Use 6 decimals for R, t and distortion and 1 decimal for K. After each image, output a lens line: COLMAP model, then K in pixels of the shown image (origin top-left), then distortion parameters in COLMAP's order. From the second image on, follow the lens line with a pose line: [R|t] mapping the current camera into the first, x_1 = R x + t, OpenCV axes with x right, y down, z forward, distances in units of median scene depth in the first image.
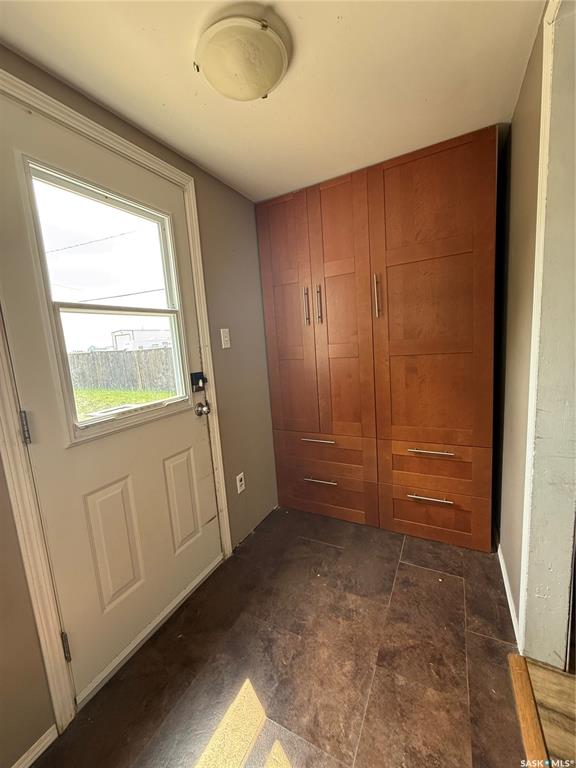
lens RADIAL K [[306.2, 0, 288.1], [0, 306.2, 380.9], [0, 0, 1]] dist [-0.000135, 0.000273]
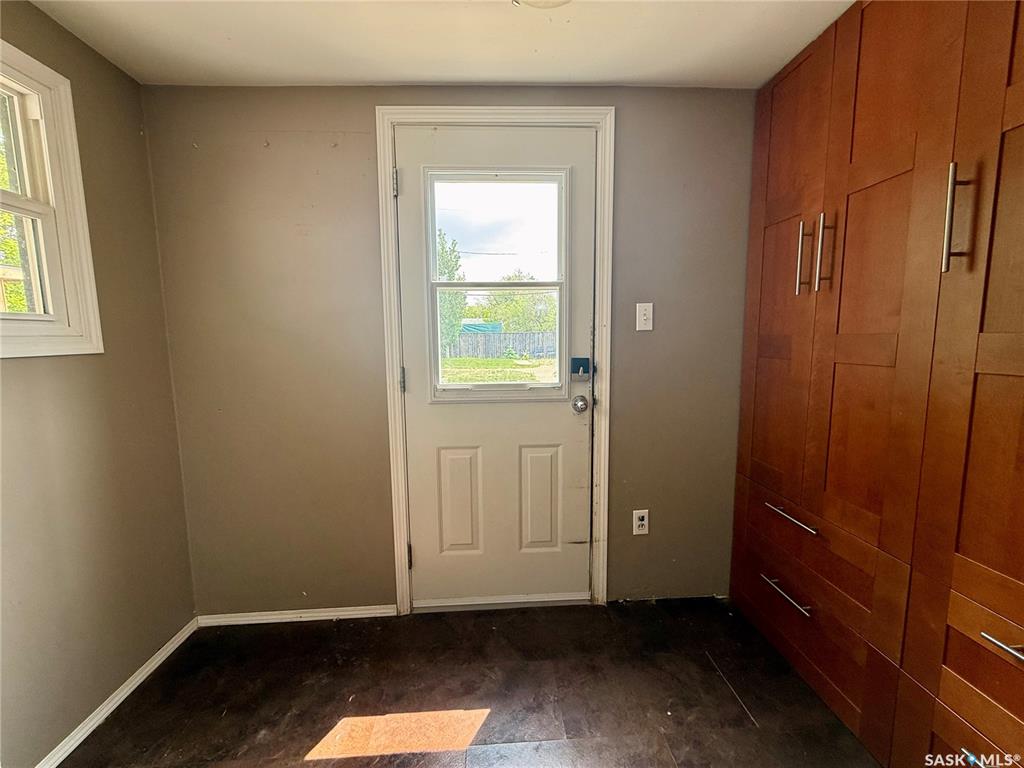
lens RADIAL K [[408.2, 0, 507.5], [0, 408.2, 383.8], [0, 0, 1]] dist [-0.000135, 0.000273]
pose [[0.508065, 0.160450, -0.846242, 0.527046], [-0.136518, 0.985077, 0.104811, -0.046116], [0.850431, 0.062277, 0.522388, 0.274920]]
